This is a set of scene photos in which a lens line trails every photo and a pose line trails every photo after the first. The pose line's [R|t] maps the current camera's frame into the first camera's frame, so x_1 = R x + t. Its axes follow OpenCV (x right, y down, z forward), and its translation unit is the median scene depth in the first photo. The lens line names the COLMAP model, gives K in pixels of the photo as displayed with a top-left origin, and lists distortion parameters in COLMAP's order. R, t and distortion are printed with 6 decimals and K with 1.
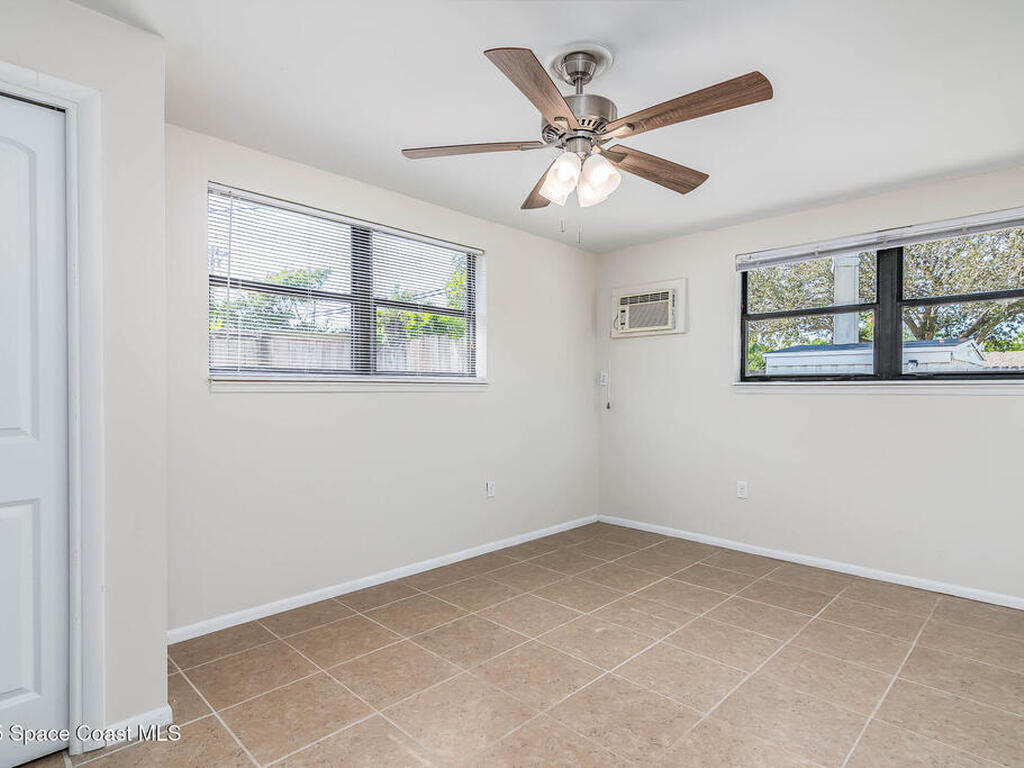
lens RADIAL K [[563.1, 0, 506.4], [0, 563.1, 385.6], [0, 0, 1]] dist [-0.002685, -0.001373]
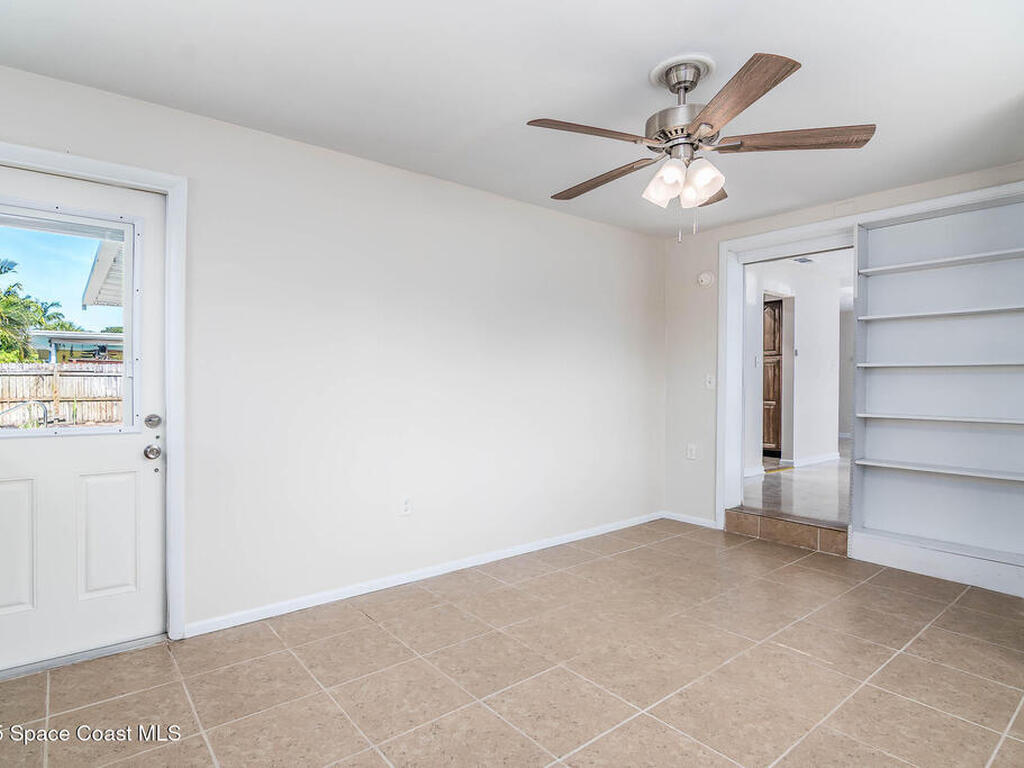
lens RADIAL K [[563.1, 0, 506.4], [0, 563.1, 385.6], [0, 0, 1]] dist [-0.002685, -0.001373]
pose [[-0.993869, -0.010153, 0.110100, 0.213402], [-0.010948, 0.999918, -0.006622, 0.016013], [-0.110024, -0.007787, -0.993898, 1.338857]]
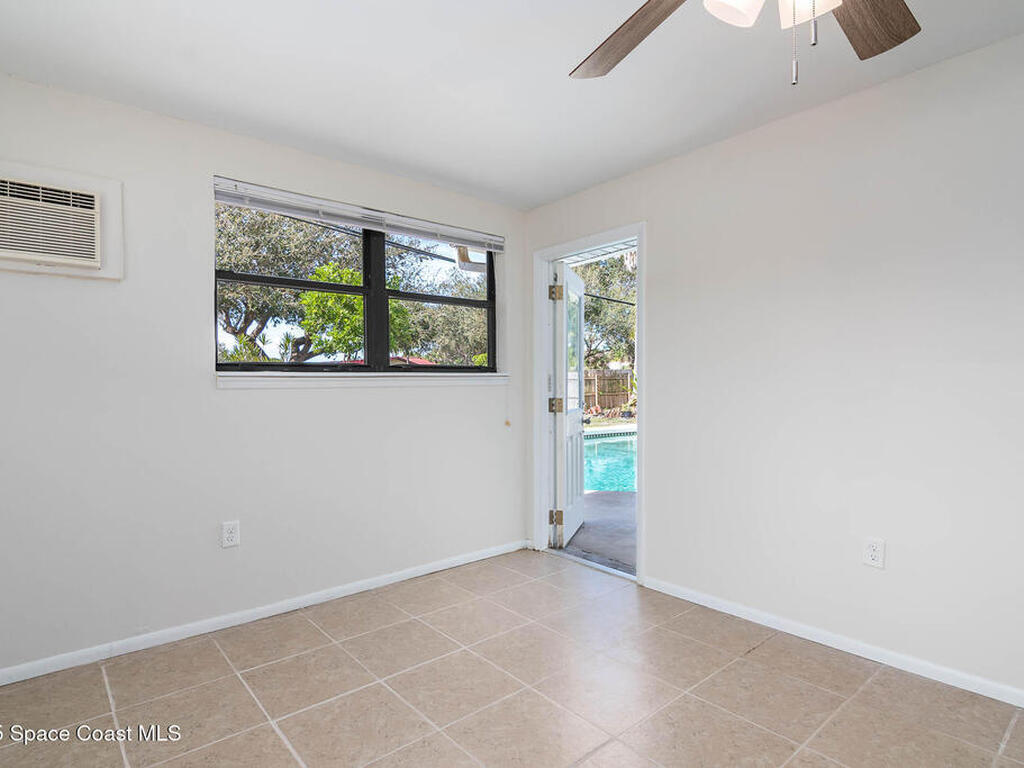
lens RADIAL K [[563.1, 0, 506.4], [0, 563.1, 385.6], [0, 0, 1]] dist [-0.002685, -0.001373]
pose [[0.076804, -0.019698, 0.996852, -0.269161], [-0.008911, 0.999751, 0.020442, -0.008097], [-0.997006, -0.010453, 0.076610, 0.784614]]
